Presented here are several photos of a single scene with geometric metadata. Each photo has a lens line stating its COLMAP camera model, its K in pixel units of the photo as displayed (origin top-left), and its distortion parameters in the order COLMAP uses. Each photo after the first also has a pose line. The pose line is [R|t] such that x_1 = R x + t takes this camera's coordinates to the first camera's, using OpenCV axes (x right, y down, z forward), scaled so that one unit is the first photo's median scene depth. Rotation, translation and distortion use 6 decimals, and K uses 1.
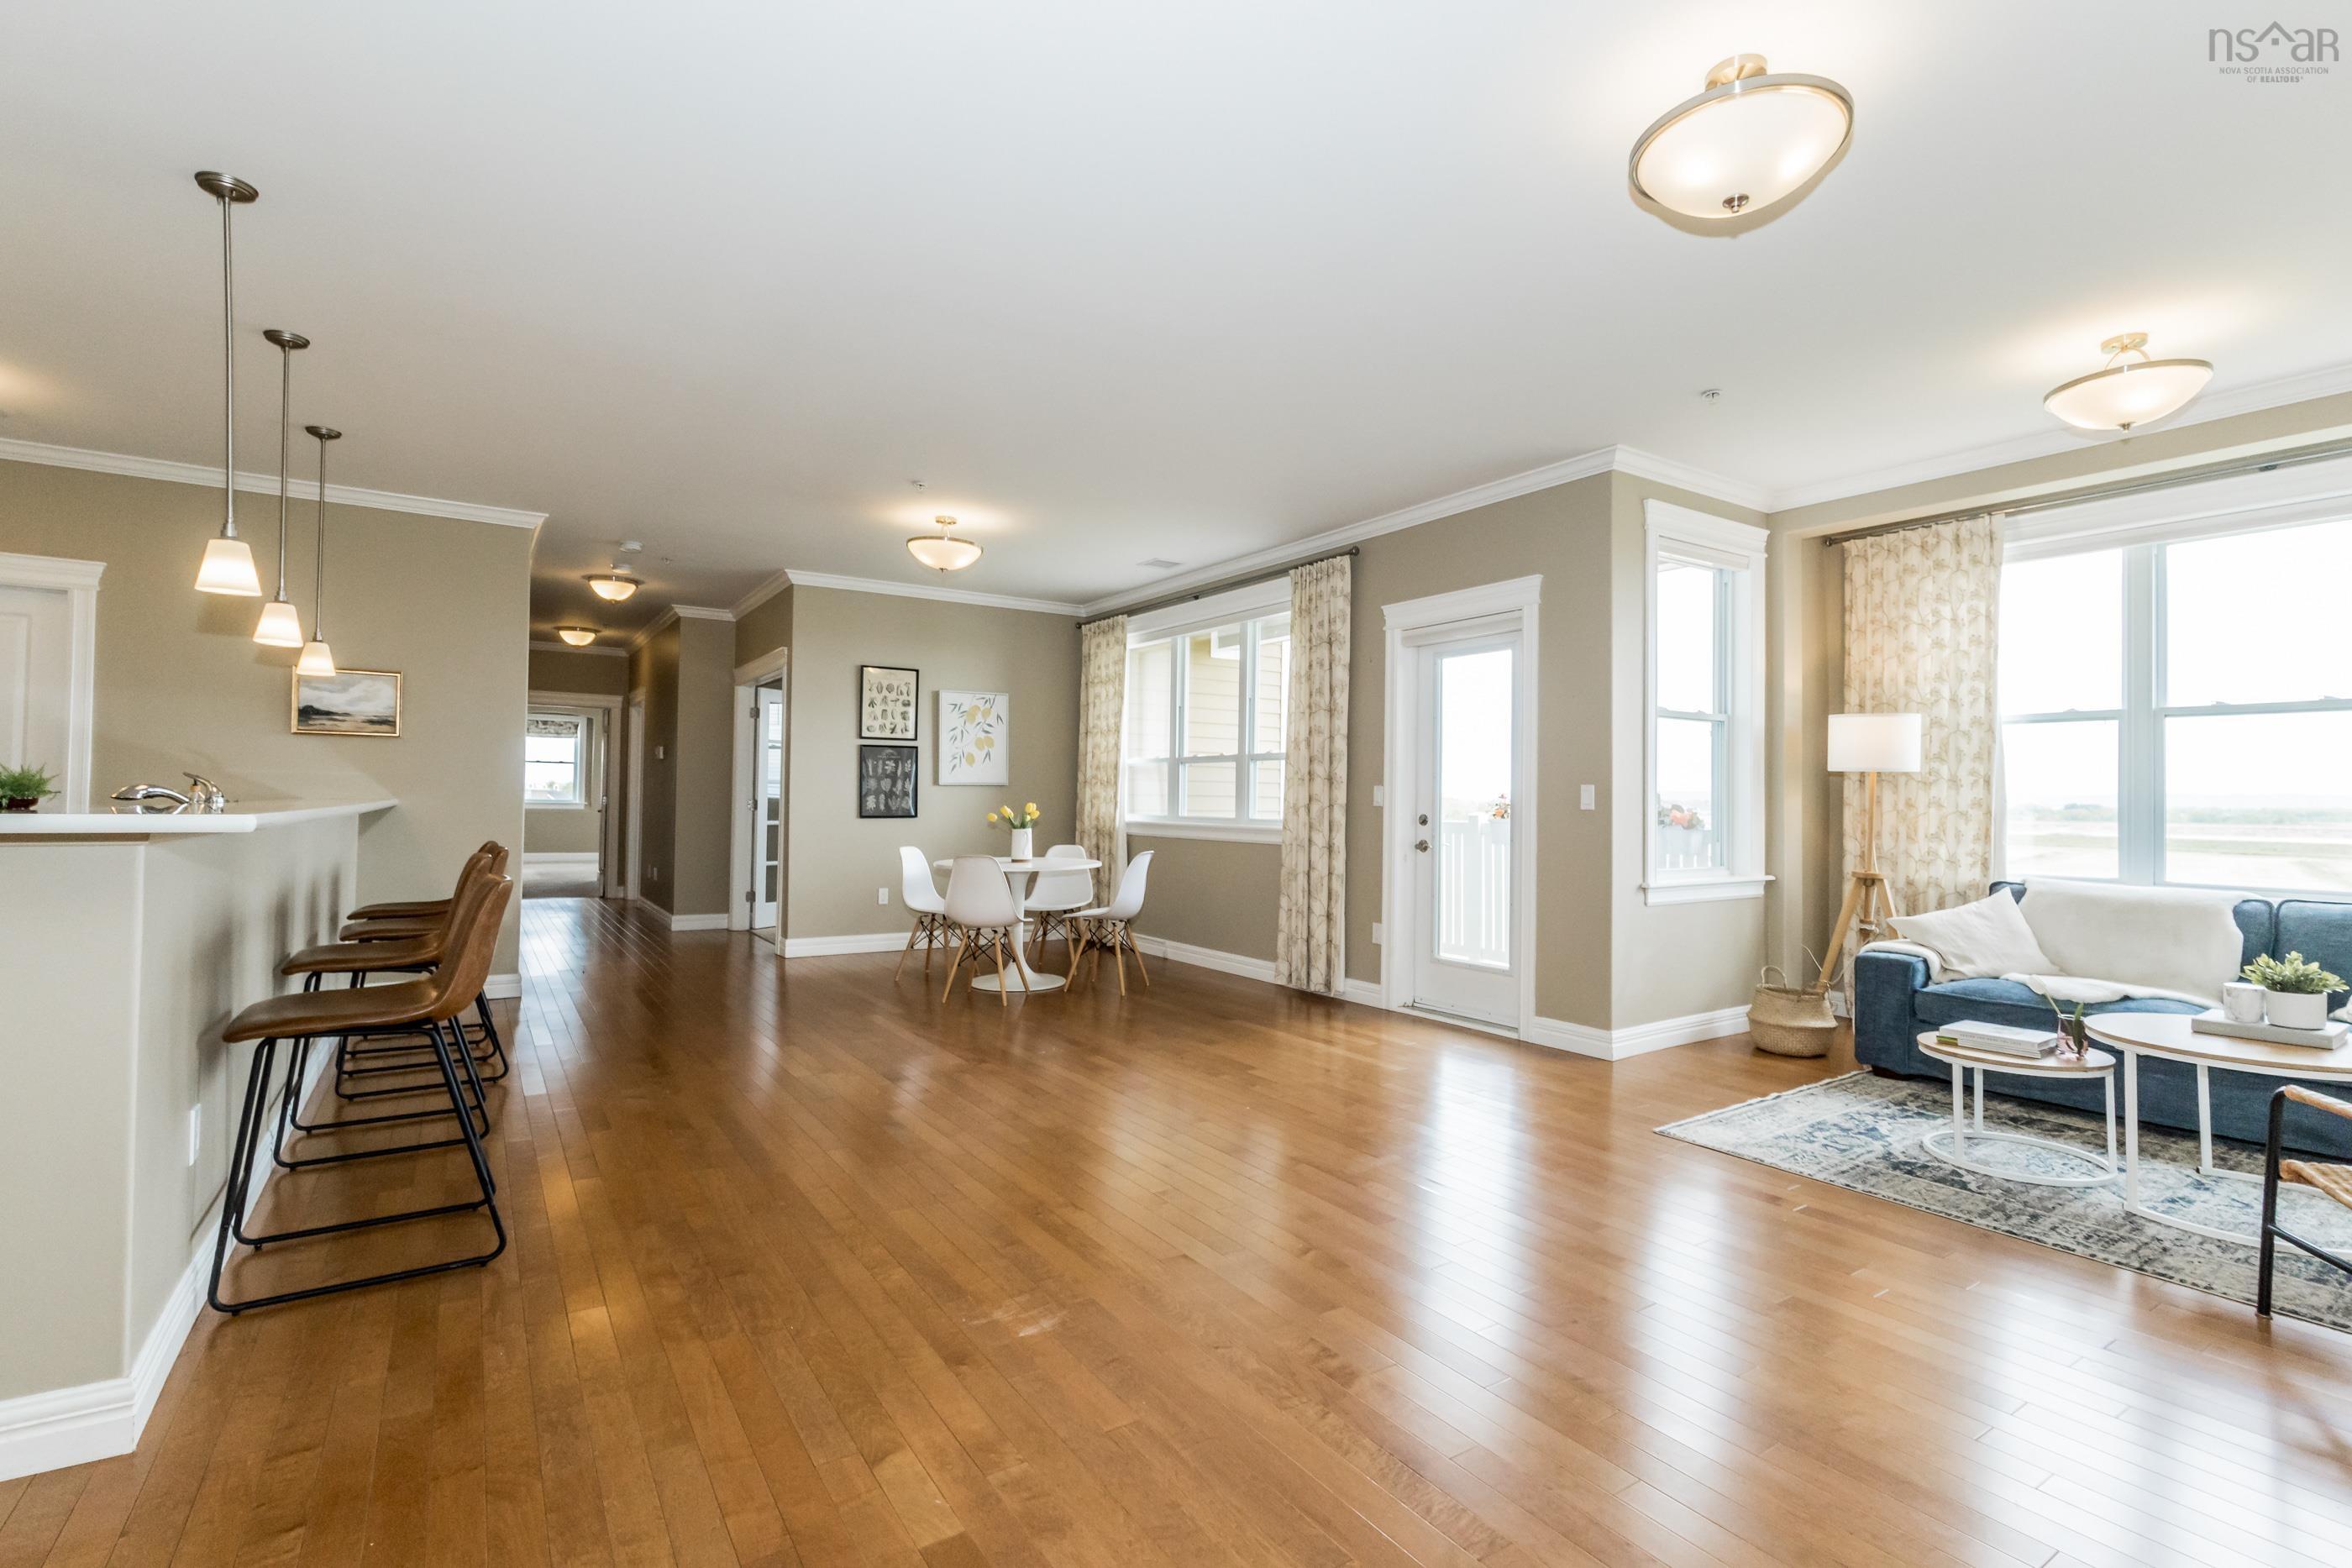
lens RADIAL K [[1081.5, 0, 1171.4], [0, 1081.5, 779.9], [0, 0, 1]] dist [0.004440, 0.000206]
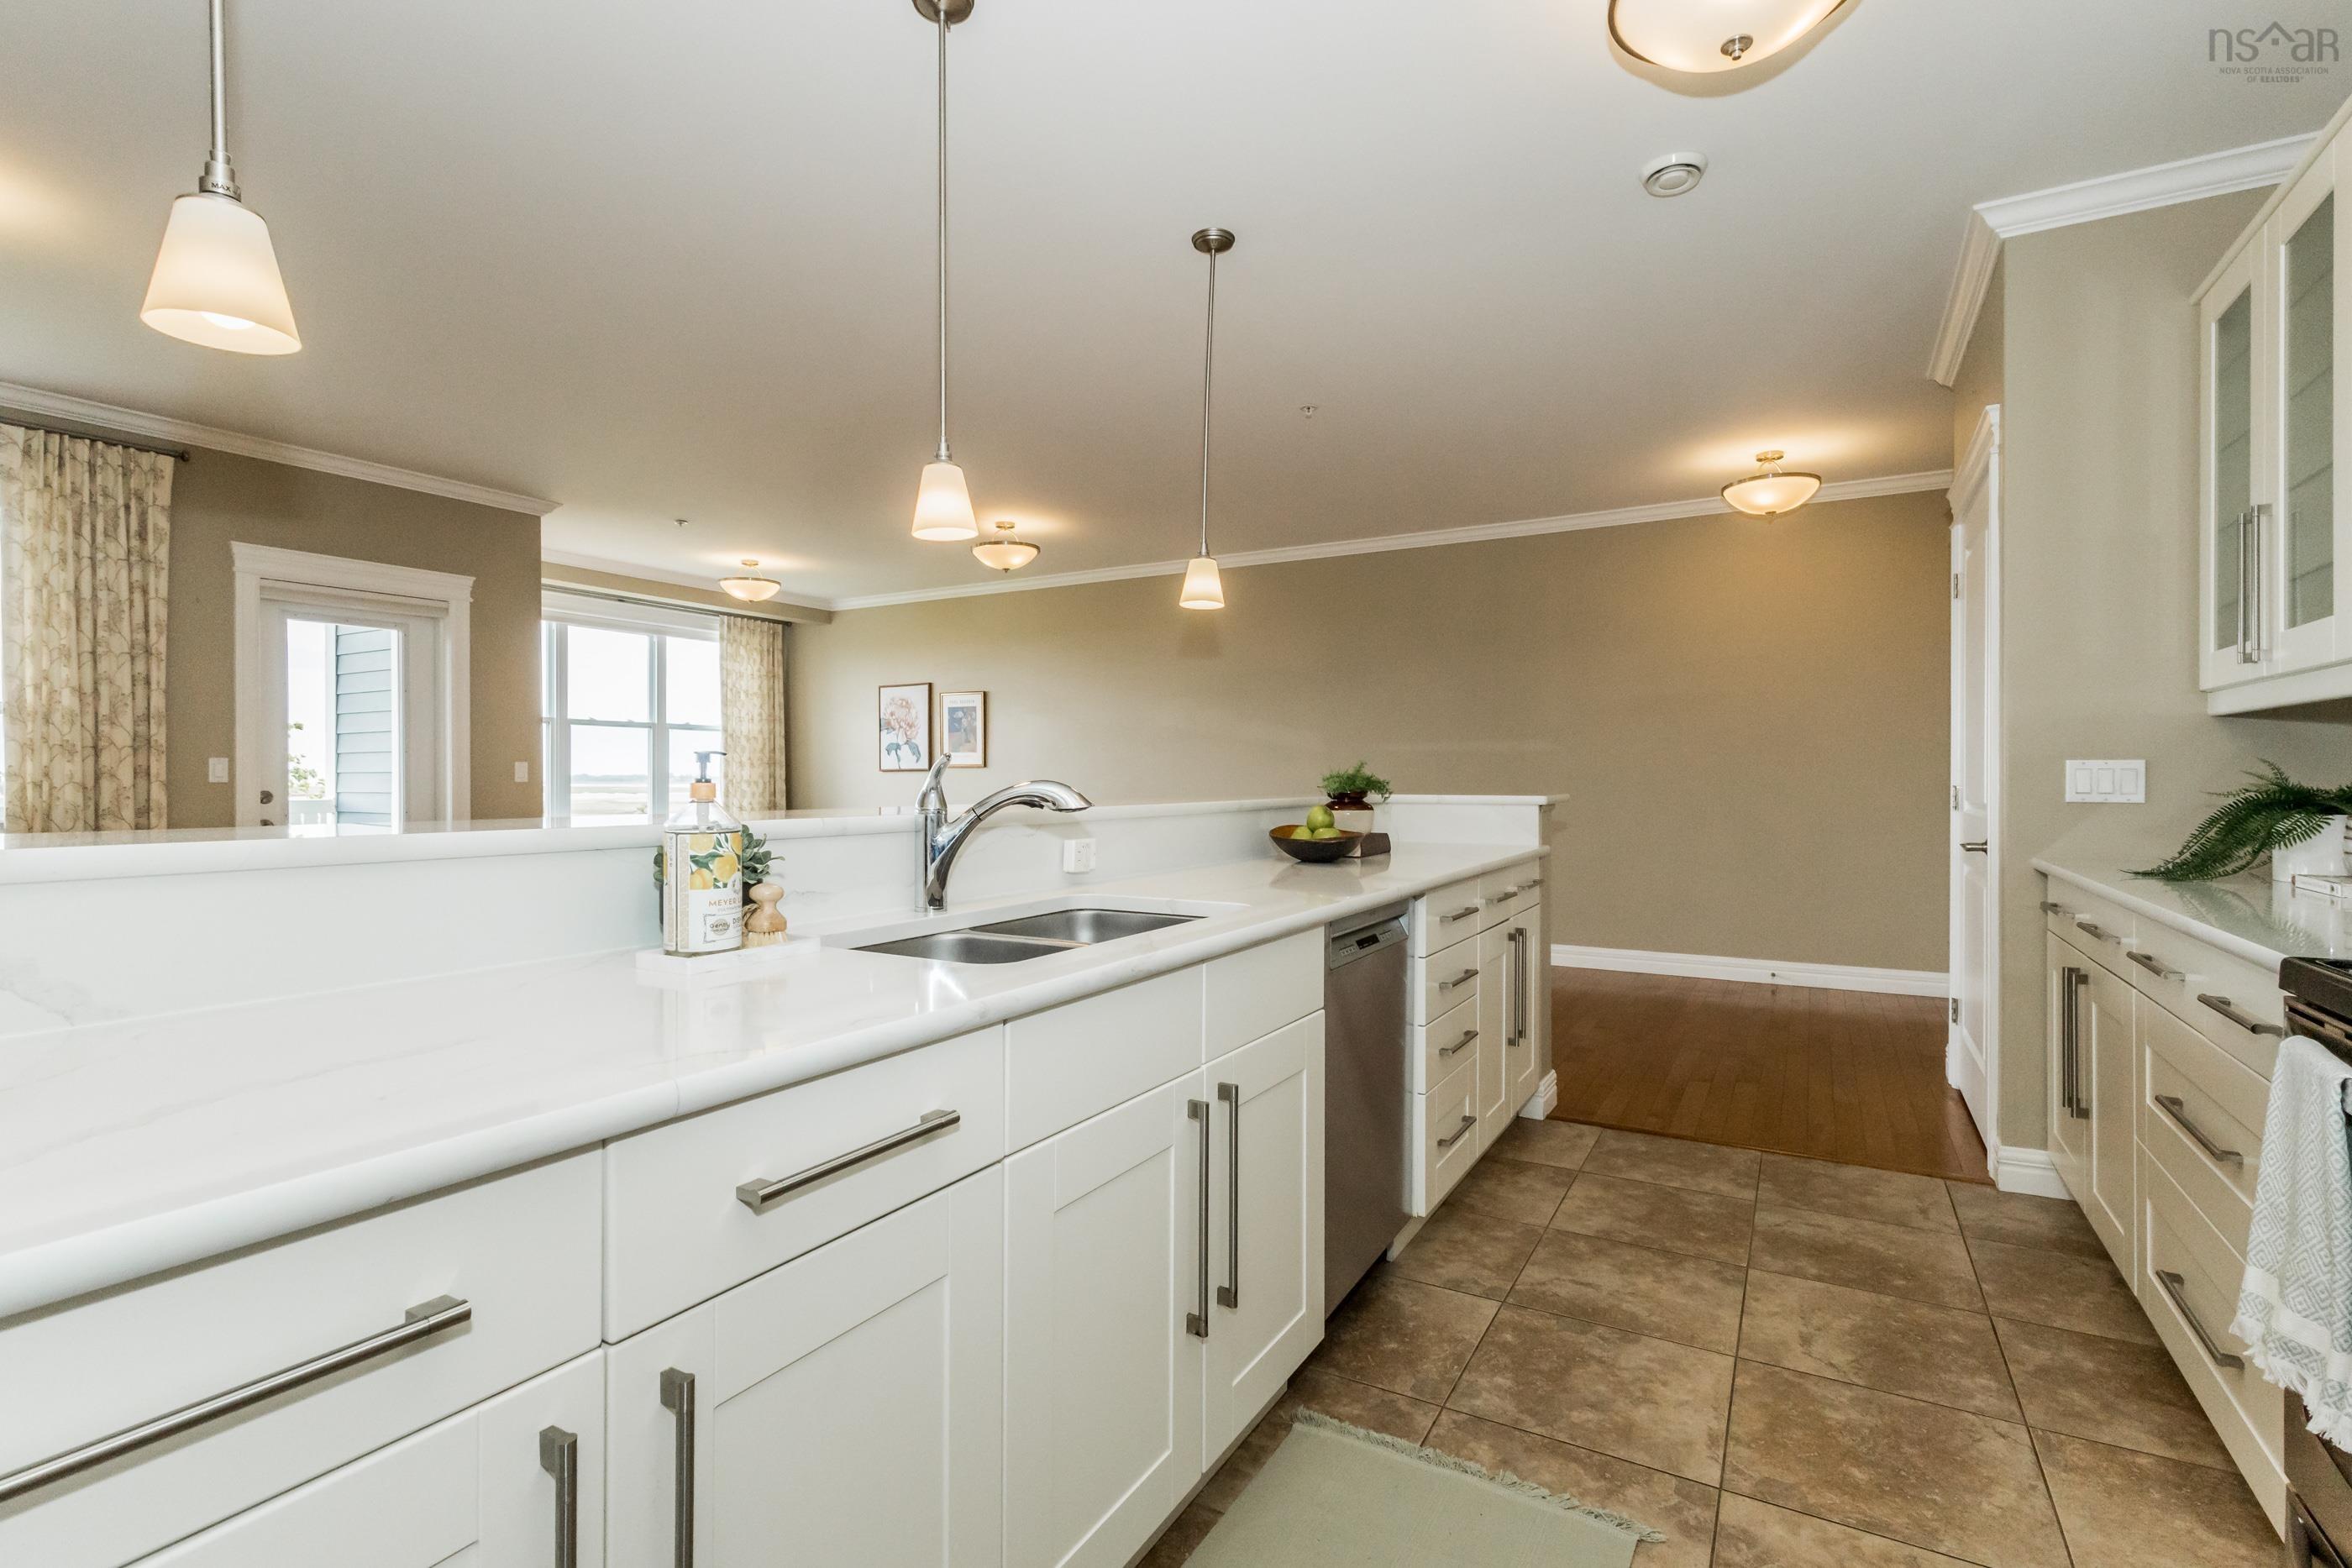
lens RADIAL K [[1081.5, 0, 1171.4], [0, 1081.5, 779.9], [0, 0, 1]] dist [0.004440, 0.000206]
pose [[-0.439469, -0.015223, 0.898129, -0.971944], [-0.024701, 0.999683, 0.004858, 0.000564], [-0.897918, -0.020050, -0.439705, 0.792148]]
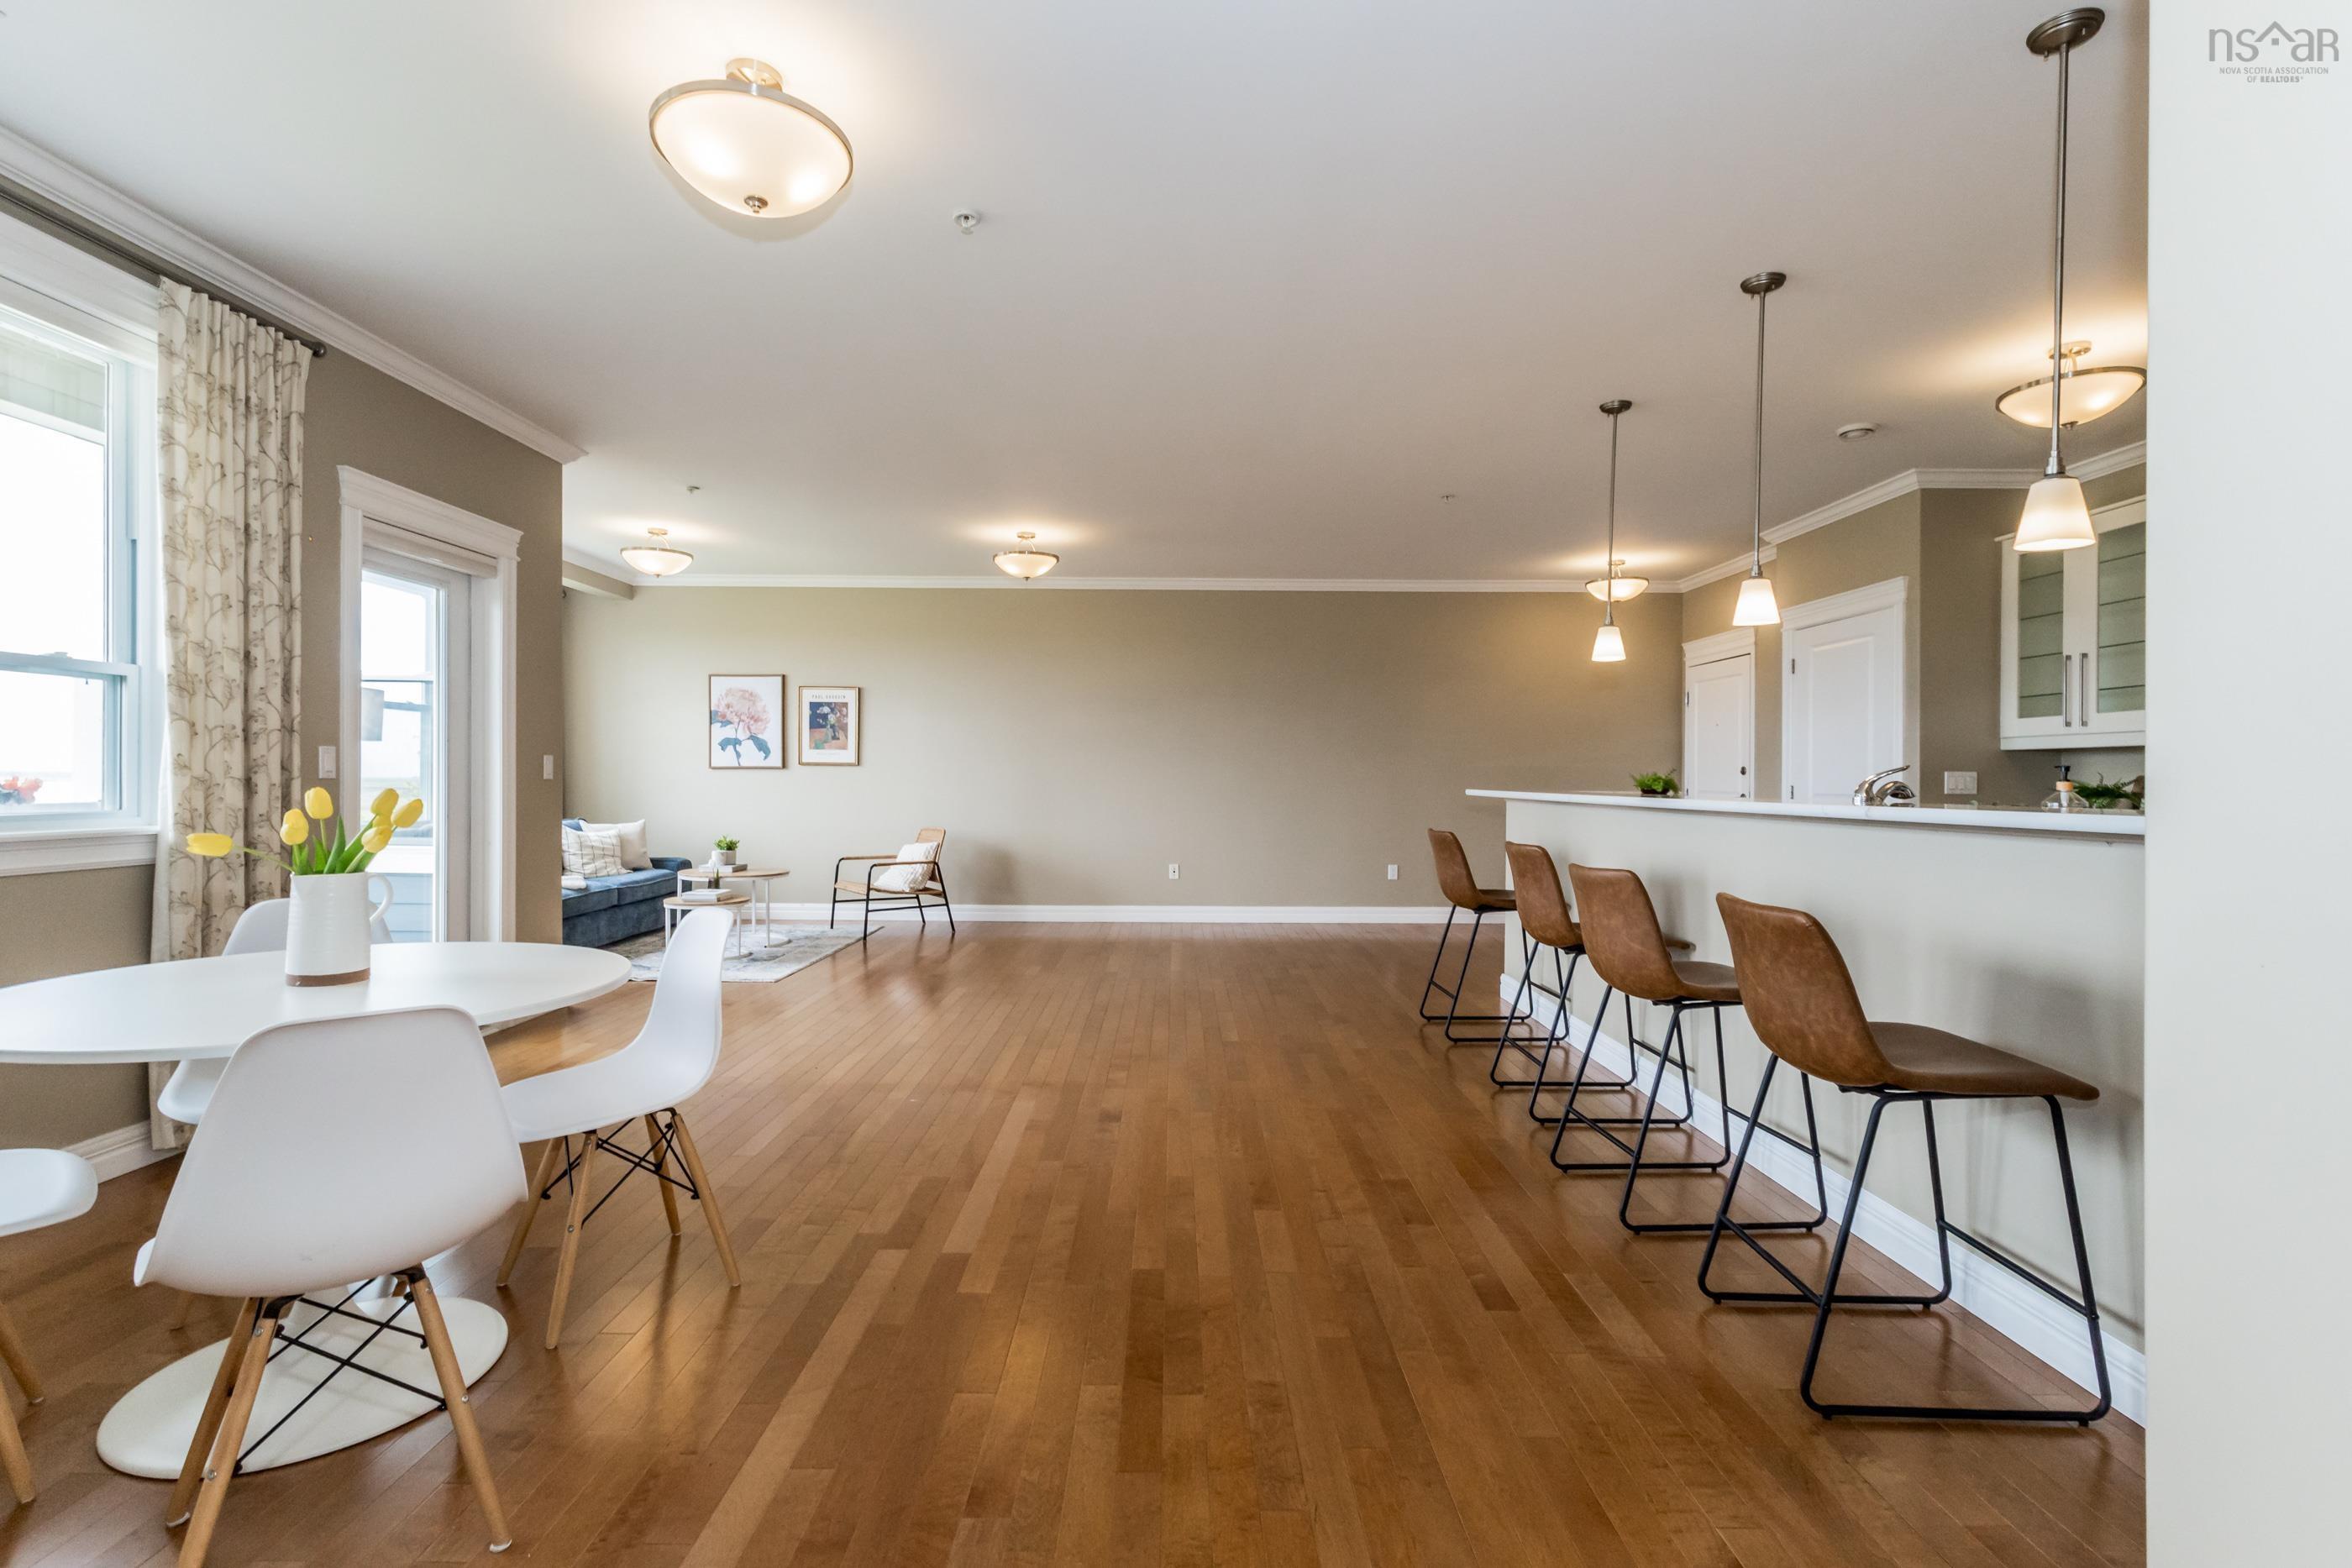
lens RADIAL K [[1098.5, 0, 1174.1], [0, 1098.5, 778.3], [0, 0, 1]] dist [0.001902, 0.000032]
pose [[-0.837447, -0.016993, 0.546254, -0.636769], [-0.027405, 0.999565, -0.010919, 0.019374], [-0.545831, -0.024114, -0.837548, 1.411721]]
